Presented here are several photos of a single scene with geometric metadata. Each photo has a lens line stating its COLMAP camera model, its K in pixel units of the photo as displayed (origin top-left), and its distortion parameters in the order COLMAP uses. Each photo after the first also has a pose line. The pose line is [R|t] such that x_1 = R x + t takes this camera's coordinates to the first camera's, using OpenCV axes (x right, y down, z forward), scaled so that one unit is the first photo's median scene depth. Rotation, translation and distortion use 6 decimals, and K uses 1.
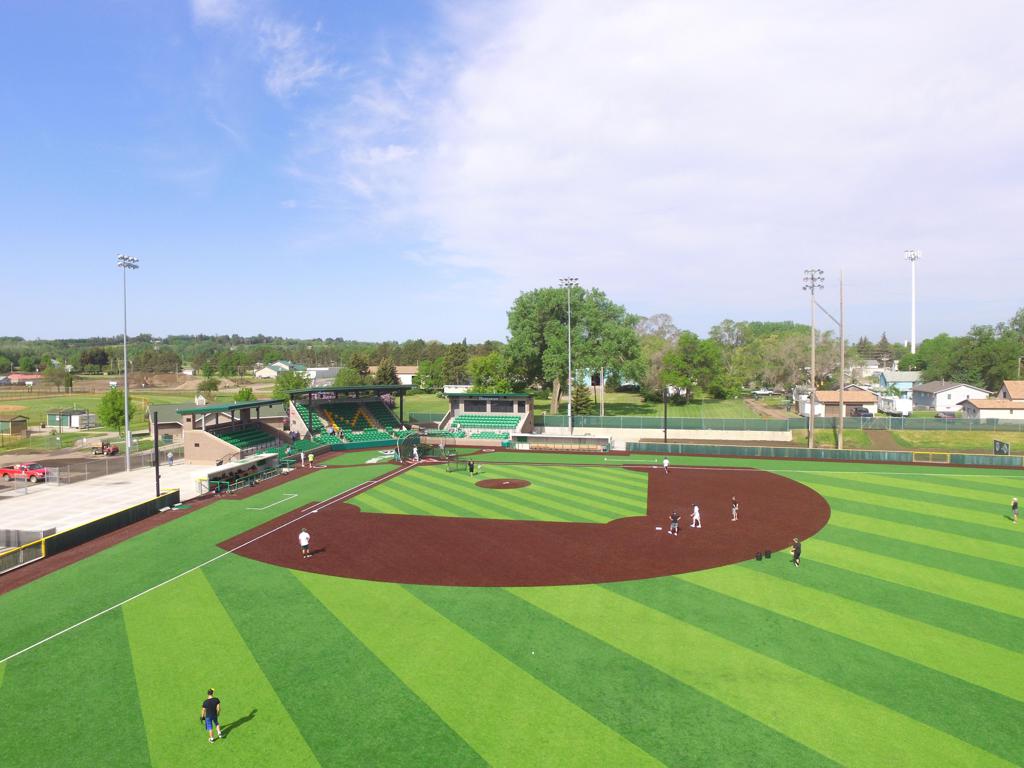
lens RADIAL K [[689.1, 0, 498.0], [0, 689.1, 377.0], [0, 0, 1]] dist [-0.120254, 0.089465]
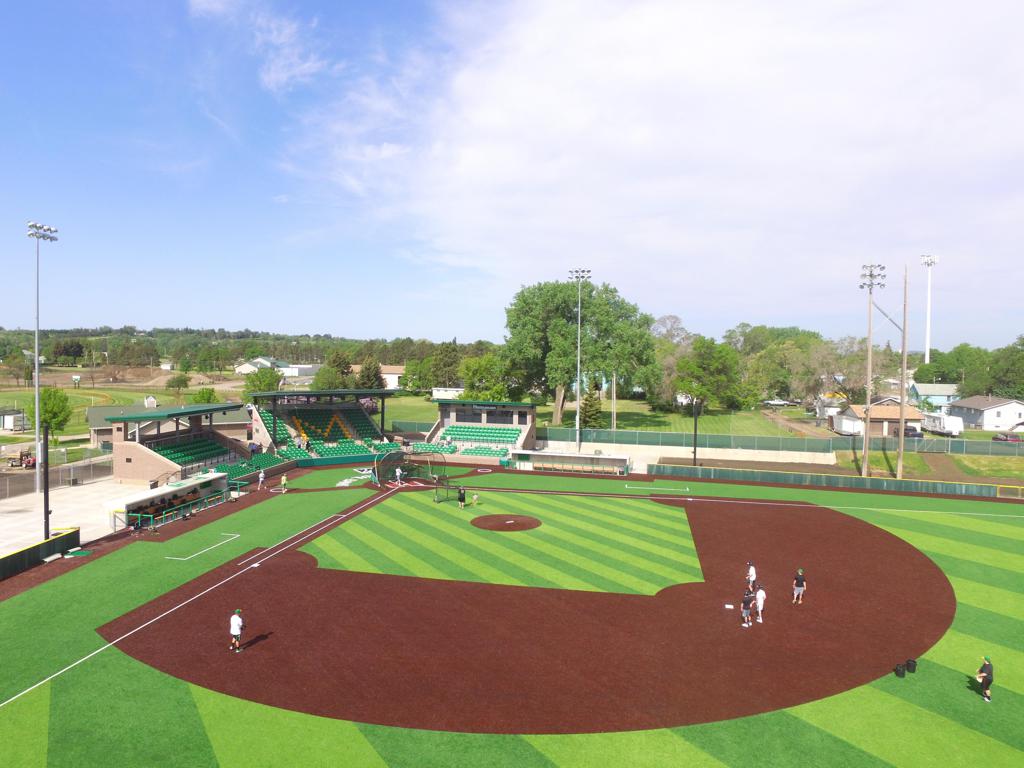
lens RADIAL K [[689.1, 0, 498.0], [0, 689.1, 377.0], [0, 0, 1]] dist [-0.120254, 0.089465]
pose [[0.999637, 0.021255, 0.016558, -0.011551], [-0.021251, 0.999774, -0.000441, -0.006594], [-0.016564, 0.000089, 0.999863, 0.137133]]
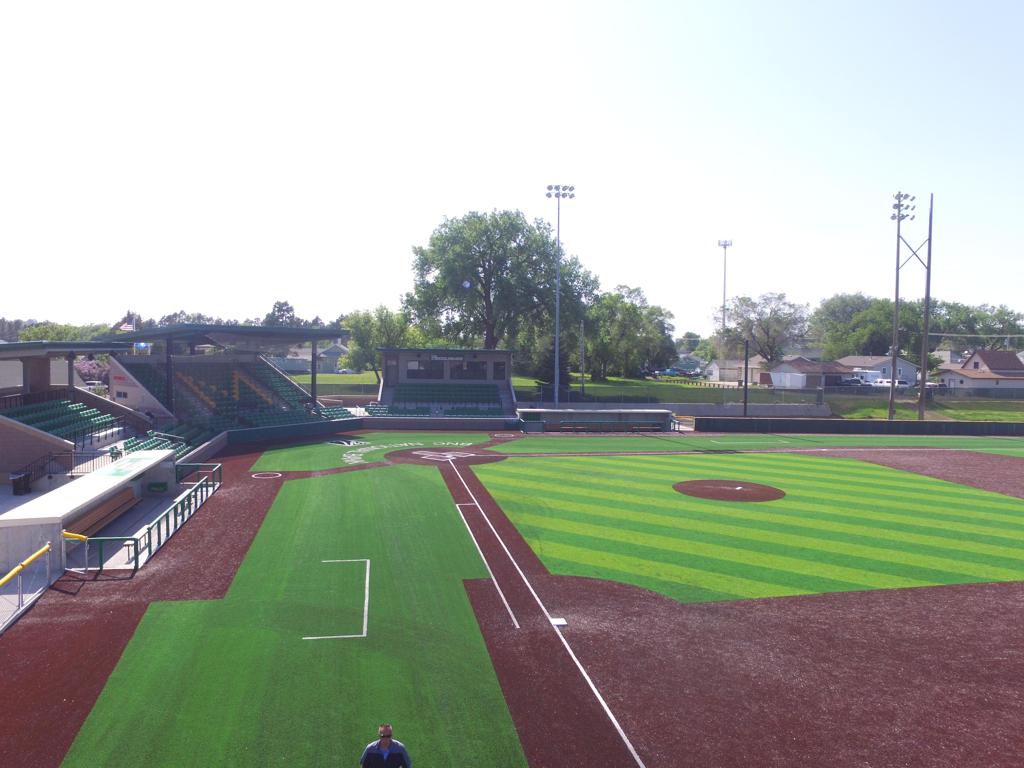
lens RADIAL K [[689.1, 0, 498.0], [0, 689.1, 377.0], [0, 0, 1]] dist [-0.120254, 0.089465]
pose [[0.923591, 0.008208, 0.383291, -0.216806], [-0.011529, 0.999913, 0.006369, 0.044173], [-0.383205, -0.010302, 0.923606, 0.381137]]
